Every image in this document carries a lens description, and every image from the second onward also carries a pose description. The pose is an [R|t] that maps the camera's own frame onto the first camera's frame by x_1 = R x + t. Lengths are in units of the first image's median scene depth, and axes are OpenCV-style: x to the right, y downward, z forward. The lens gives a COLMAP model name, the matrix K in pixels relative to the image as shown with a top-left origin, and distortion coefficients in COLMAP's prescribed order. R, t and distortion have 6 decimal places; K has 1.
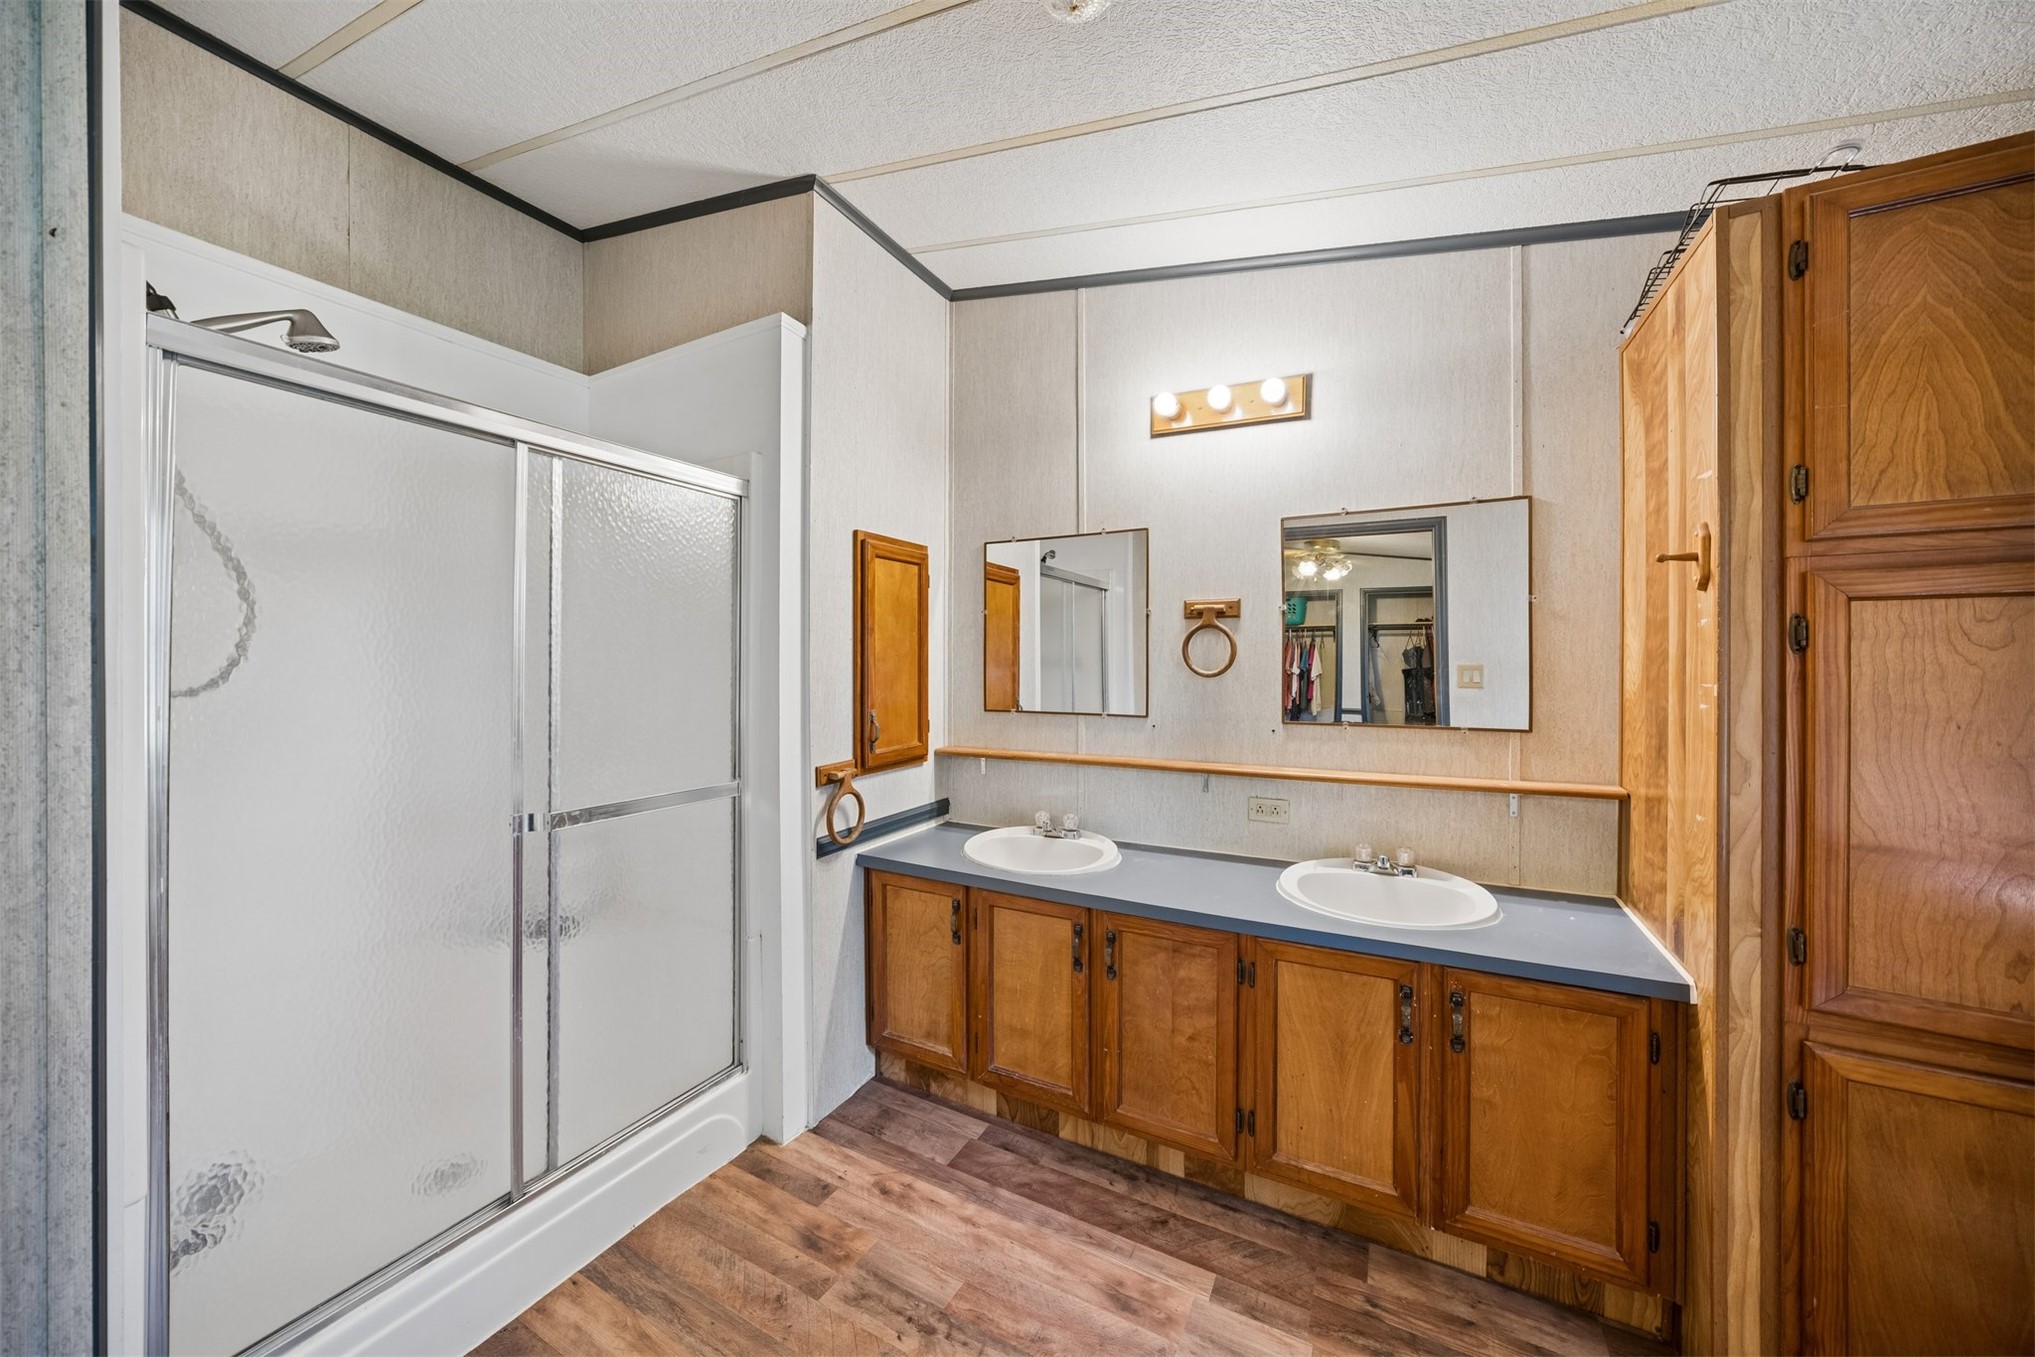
lens RADIAL K [[706.6, 0, 1015.9], [0, 706.6, 671.2], [0, 0, 1]] dist [-0.029155, 0.009455]
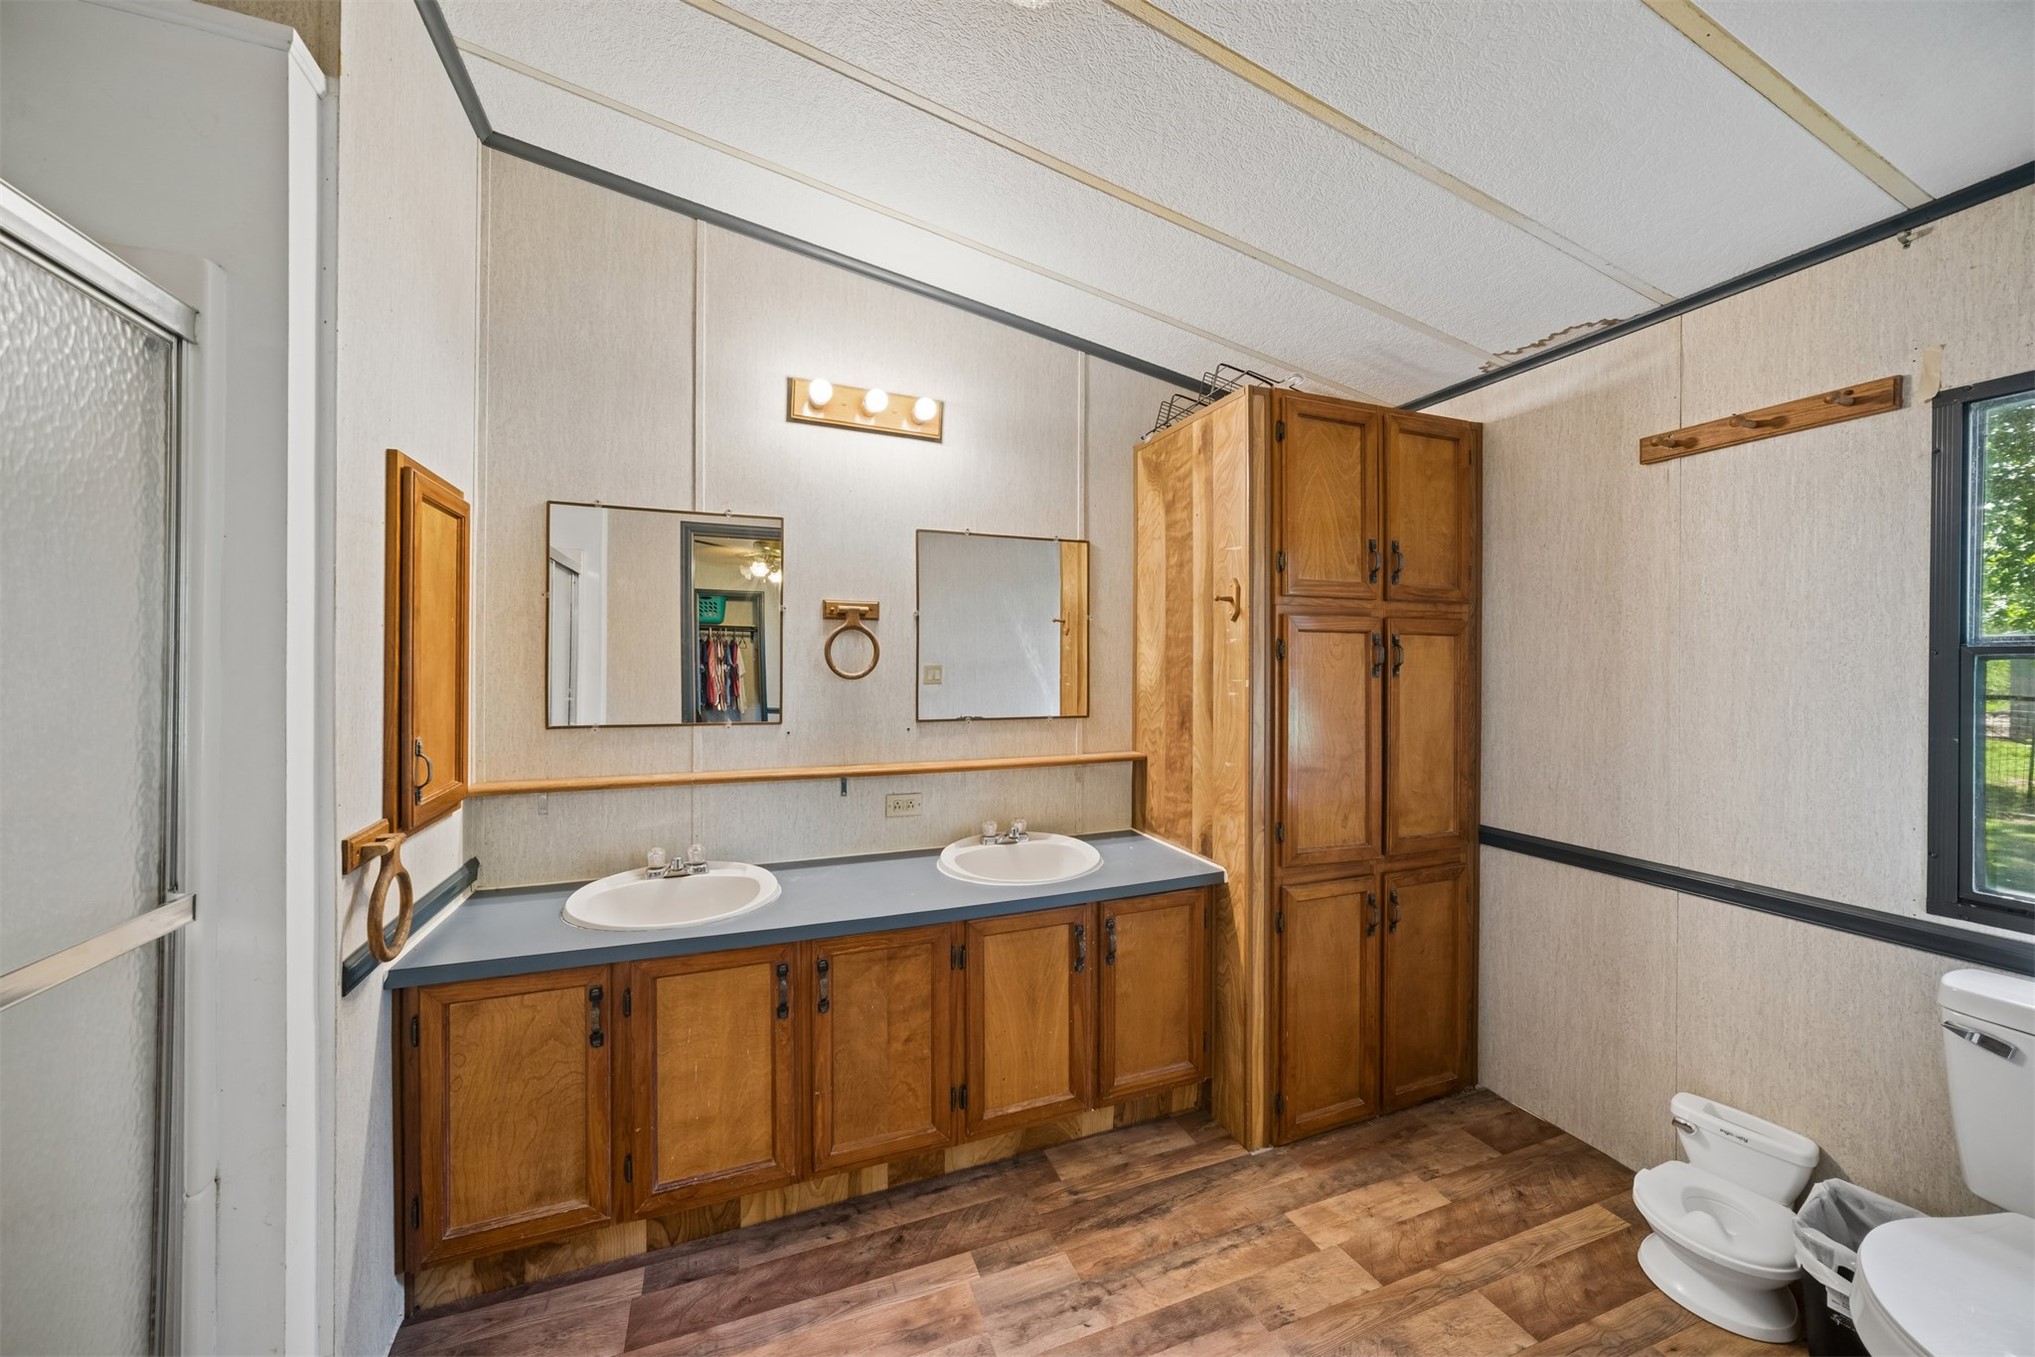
lens RADIAL K [[708.5, 0, 997.5], [0, 708.5, 670.1], [0, 0, 1]] dist [-0.018647, 0.009380]
pose [[0.663581, -0.004388, 0.748092, -0.402746], [0.004390, 0.999988, 0.001971, -0.006451], [-0.748092, 0.001976, 0.663592, 0.227171]]
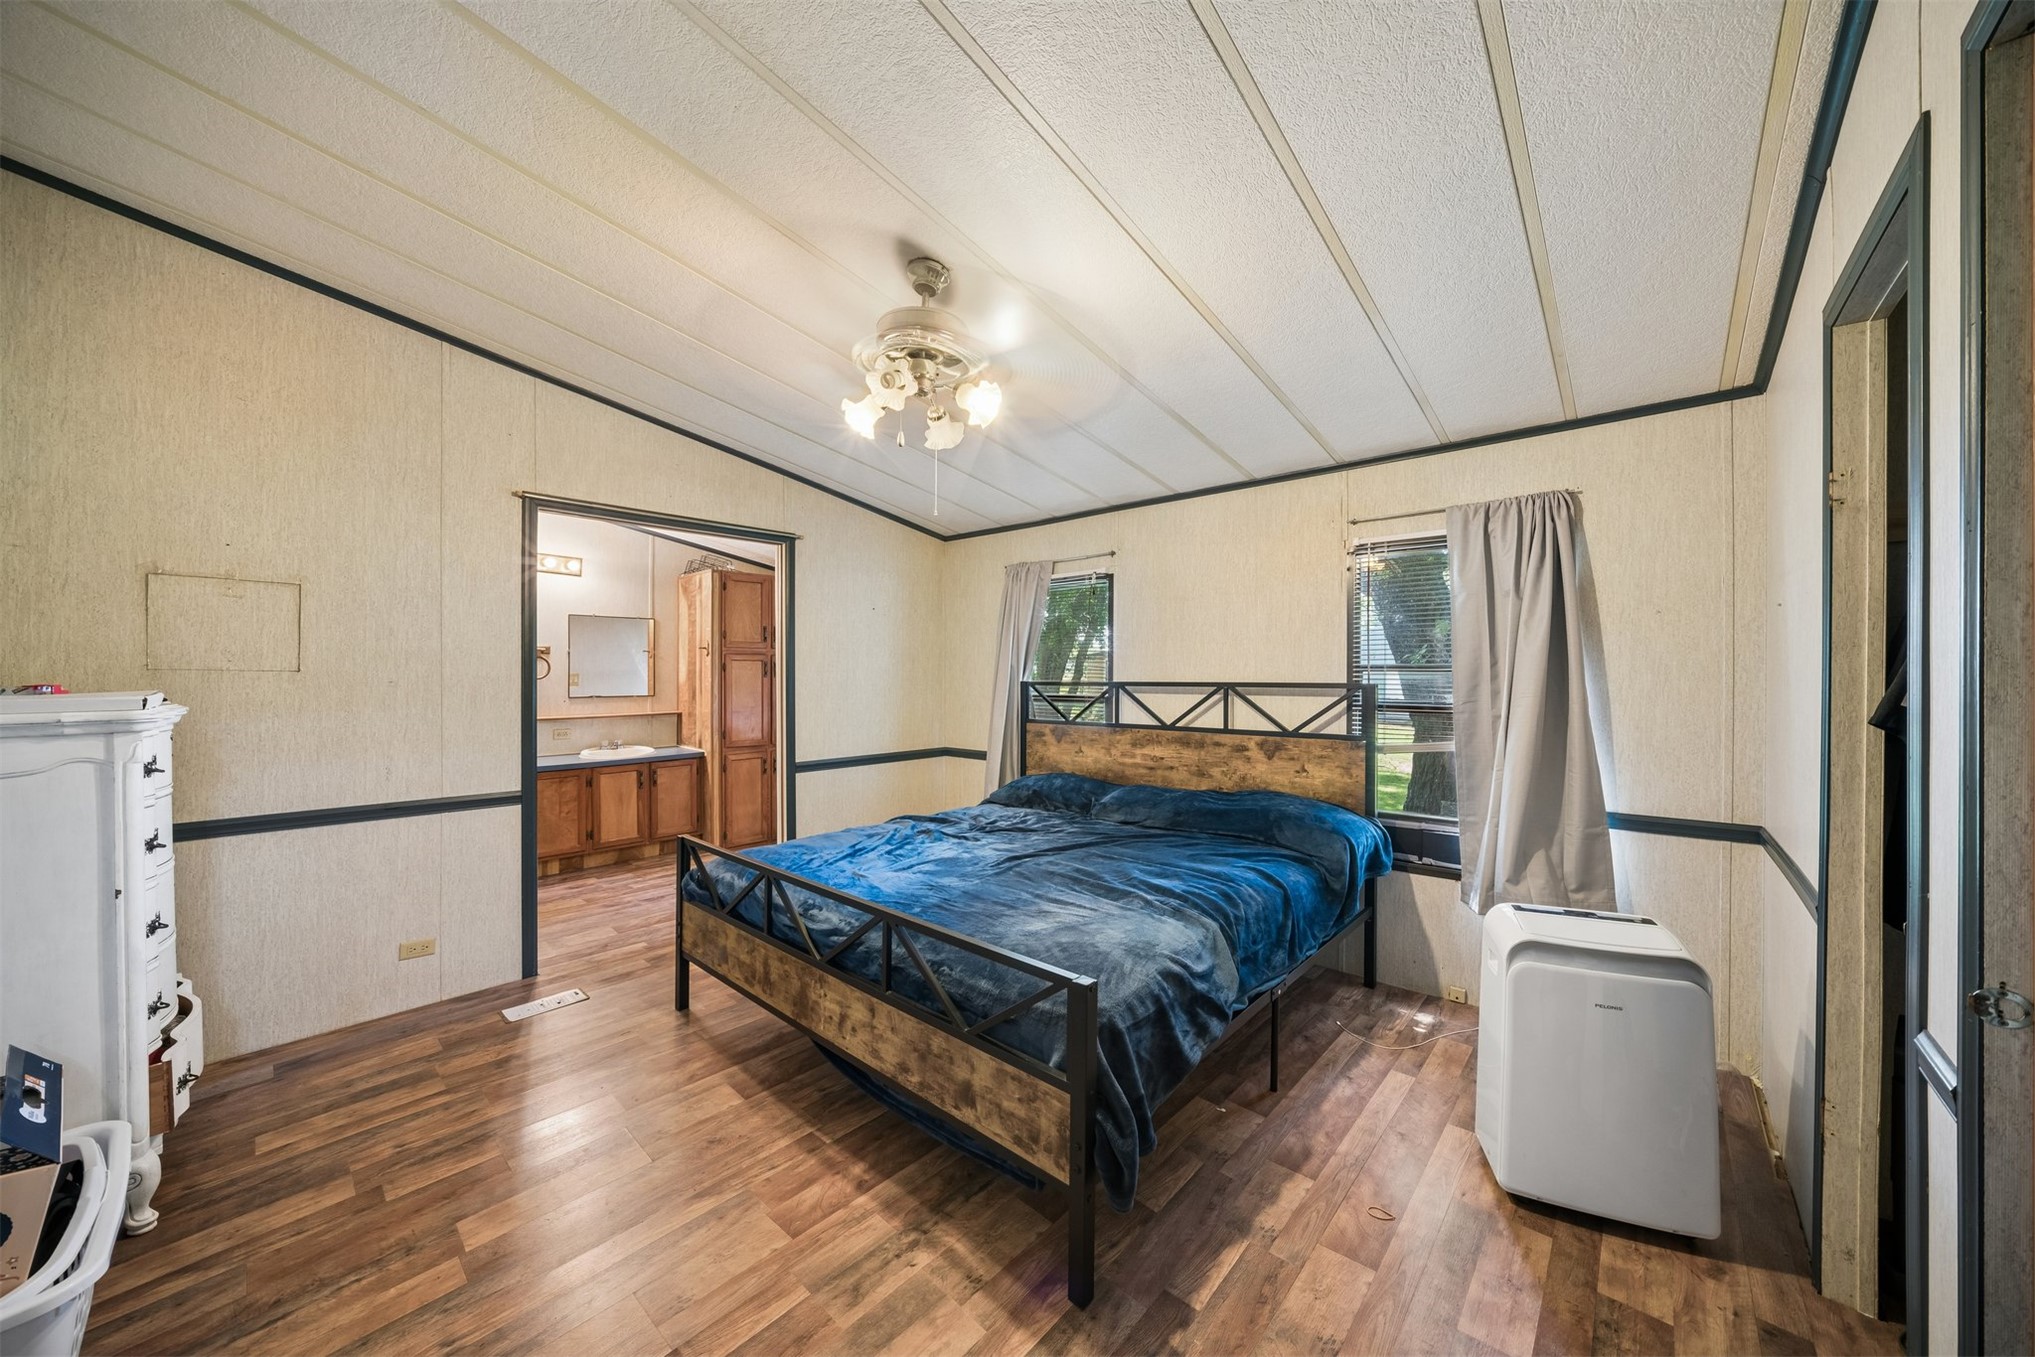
lens RADIAL K [[708.5, 0, 997.5], [0, 708.5, 670.1], [0, 0, 1]] dist [-0.018647, 0.009380]
pose [[0.251112, 0.001417, 0.967957, -1.905648], [0.005562, 0.999980, -0.002907, -0.008149], [-0.967942, 0.006114, 0.251099, -1.252410]]
